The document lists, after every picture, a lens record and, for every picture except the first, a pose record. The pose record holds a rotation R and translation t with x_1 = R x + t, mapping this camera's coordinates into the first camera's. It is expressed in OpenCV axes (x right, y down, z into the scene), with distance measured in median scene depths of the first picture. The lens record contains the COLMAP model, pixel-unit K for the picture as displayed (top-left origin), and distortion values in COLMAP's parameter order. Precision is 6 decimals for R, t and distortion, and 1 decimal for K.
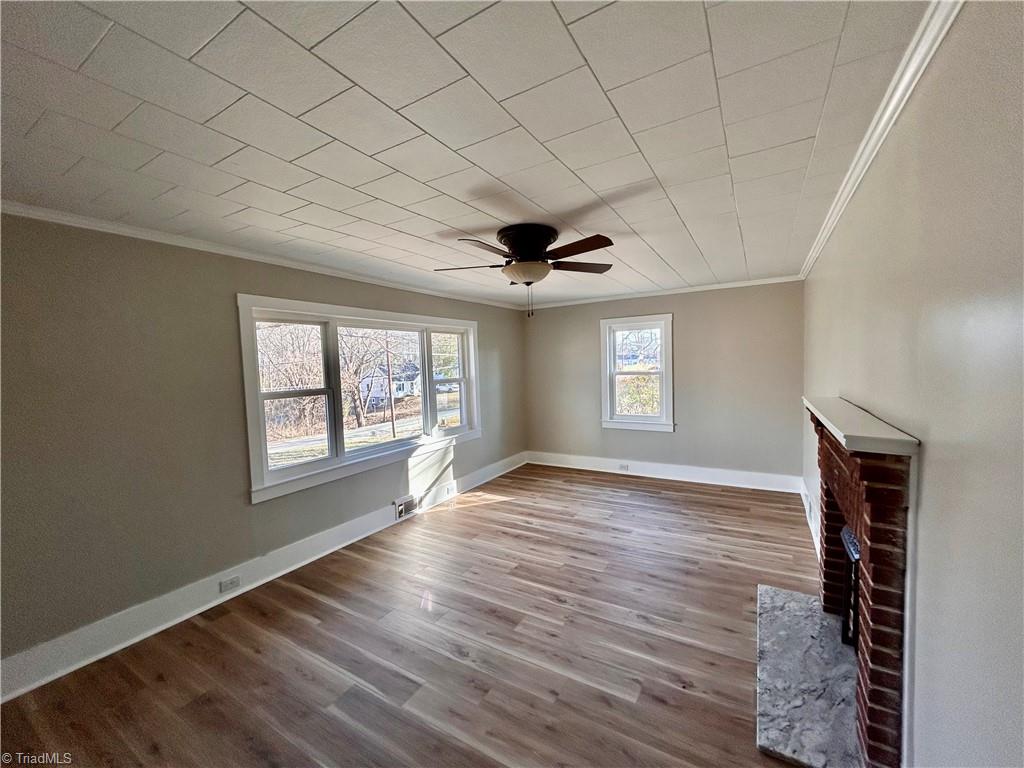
lens RADIAL K [[408.1, 0, 512.1], [0, 408.1, 389.4], [0, 0, 1]] dist [0.006870, 0.000073]
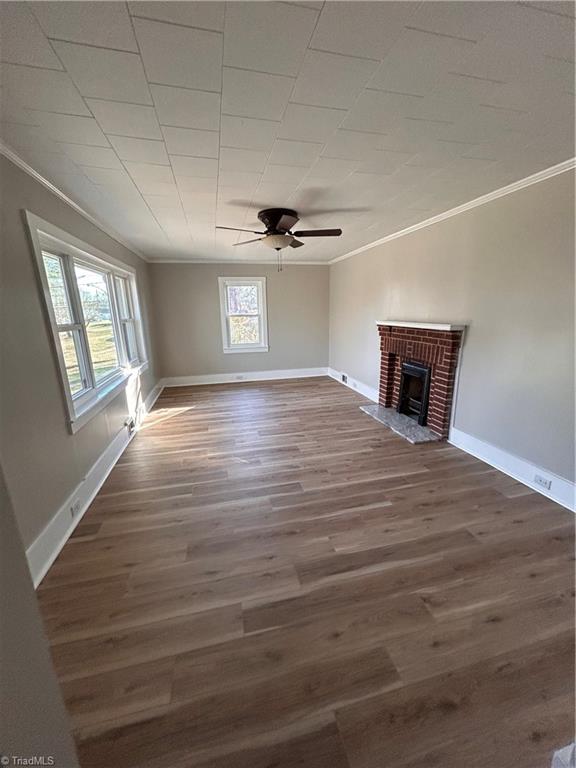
lens RADIAL K [[306.1, 0, 285.4], [0, 306.1, 385.4], [0, 0, 1]] dist [0.006870, 0.000073]
pose [[0.718381, -0.150531, 0.679168, -0.760066], [0.041844, 0.983890, 0.173811, 0.048084], [-0.694390, -0.096444, 0.713106, 0.087348]]
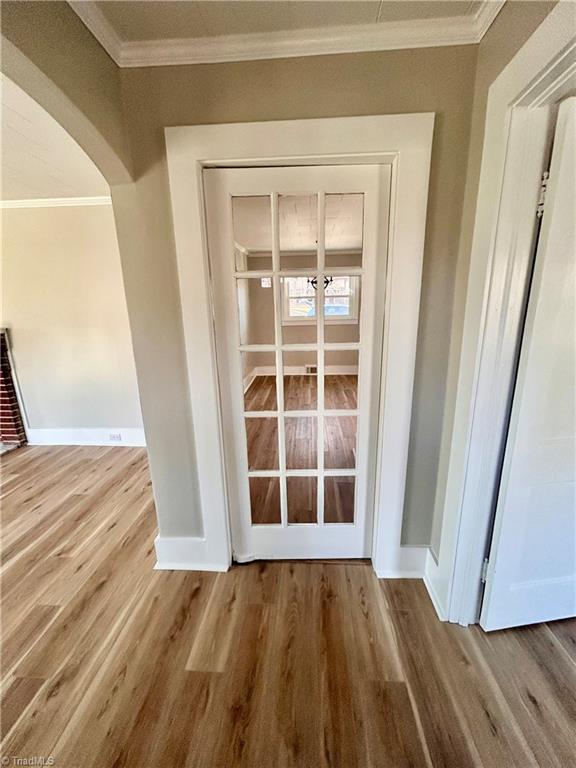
lens RADIAL K [[306.1, 0, 293.0], [0, 306.1, 385.7], [0, 0, 1]] dist [0.006870, 0.000073]
pose [[-0.466301, -0.171583, 0.867827, -0.990386], [0.082201, 0.968361, 0.235628, 0.076722], [-0.880799, 0.181210, -0.437443, 0.056364]]
